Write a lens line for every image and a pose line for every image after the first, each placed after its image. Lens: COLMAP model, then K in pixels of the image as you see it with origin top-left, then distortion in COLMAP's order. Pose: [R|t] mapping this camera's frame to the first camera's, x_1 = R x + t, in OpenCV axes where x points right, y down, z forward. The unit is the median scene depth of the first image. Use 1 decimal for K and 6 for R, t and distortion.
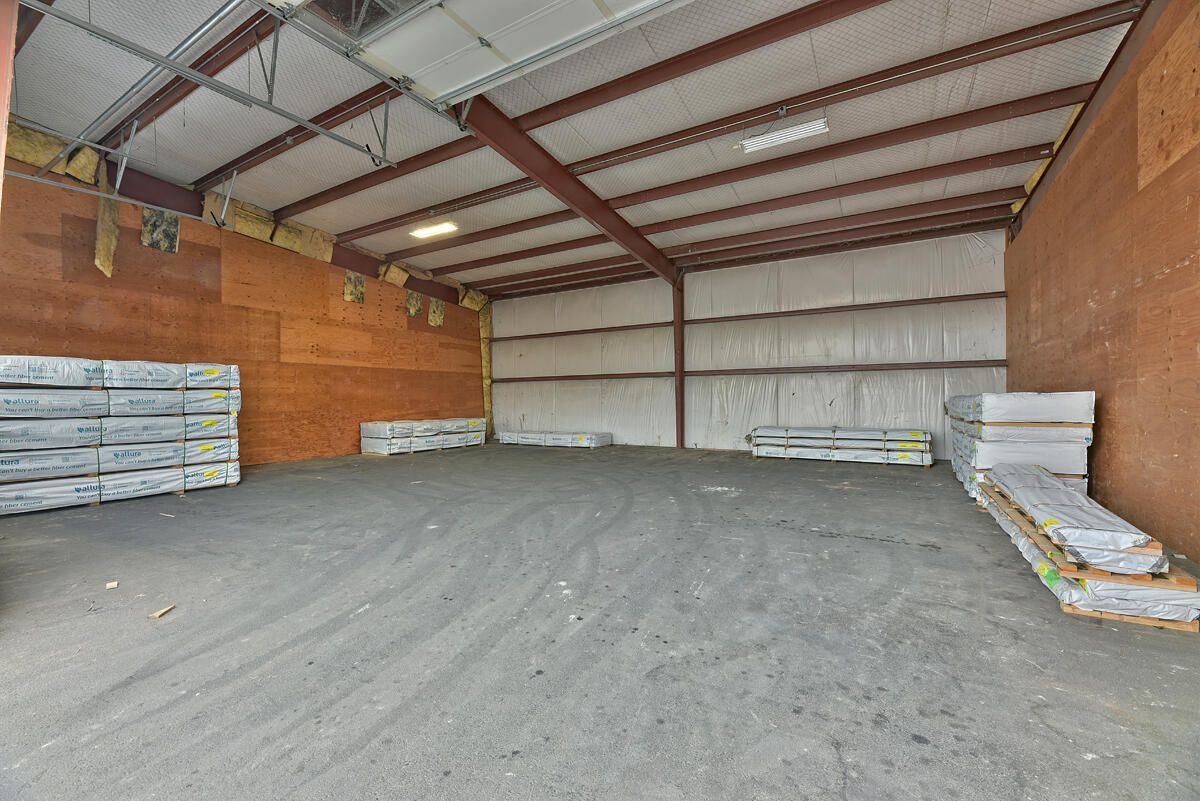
lens RADIAL K [[486.6, 0, 595.2], [0, 486.6, 401.6], [0, 0, 1]] dist [-0.000005, -0.001728]
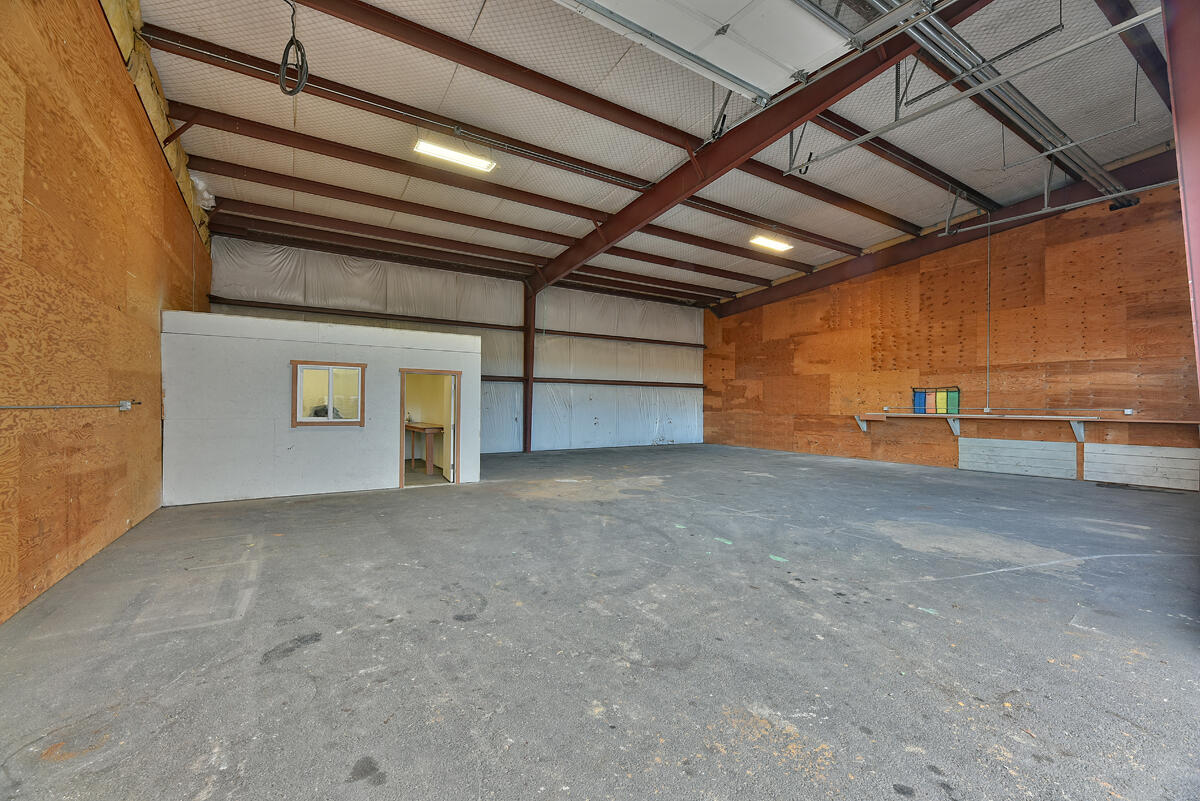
lens RADIAL K [[486.6, 0, 597.8], [0, 486.6, 404.7], [0, 0, 1]] dist [-0.000005, -0.001728]
pose [[0.455854, 0.007681, 0.890021, -0.857628], [-0.006461, 0.999965, -0.005321, 0.000978], [-0.890031, -0.003325, 0.455888, 0.512980]]
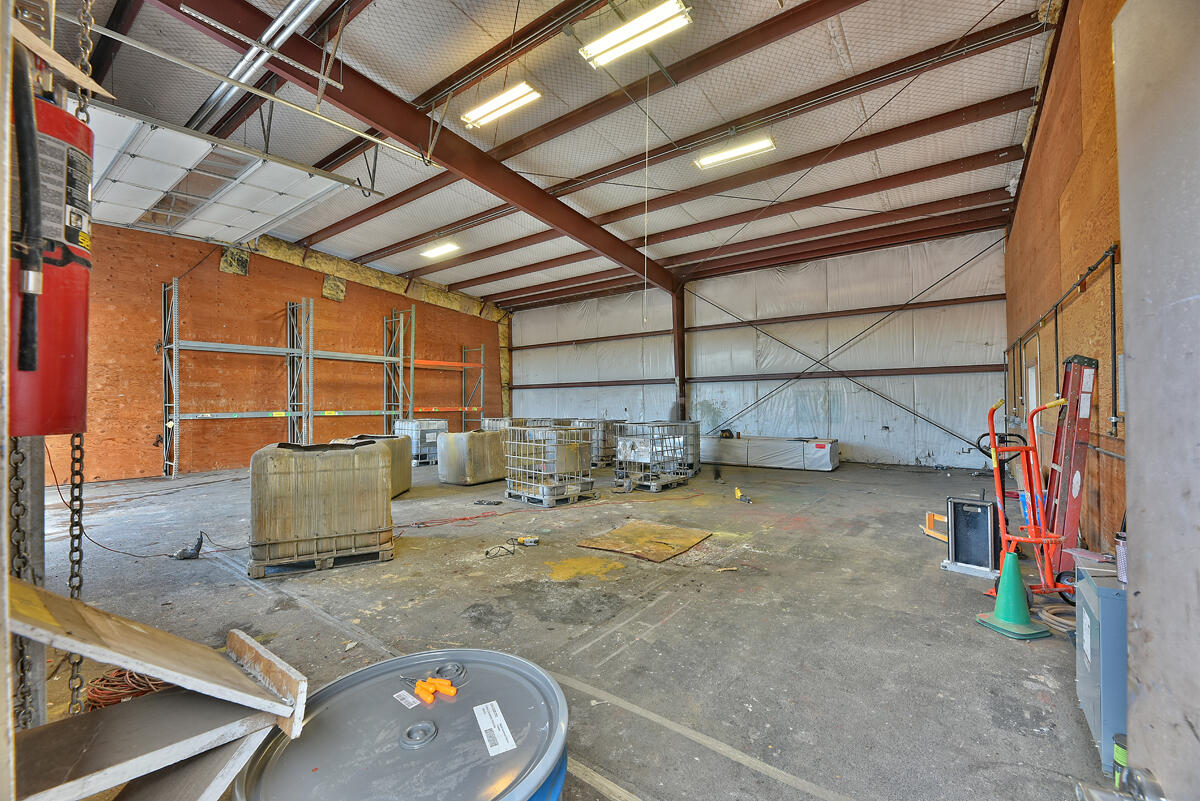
lens RADIAL K [[486.6, 0, 595.5], [0, 486.6, 432.8], [0, 0, 1]] dist [-0.000005, -0.001728]
pose [[0.993935, 0.006143, -0.109801, 0.135480], [-0.000039, 0.998458, 0.055515, -0.003085], [0.109973, -0.055175, 0.992402, -0.072720]]
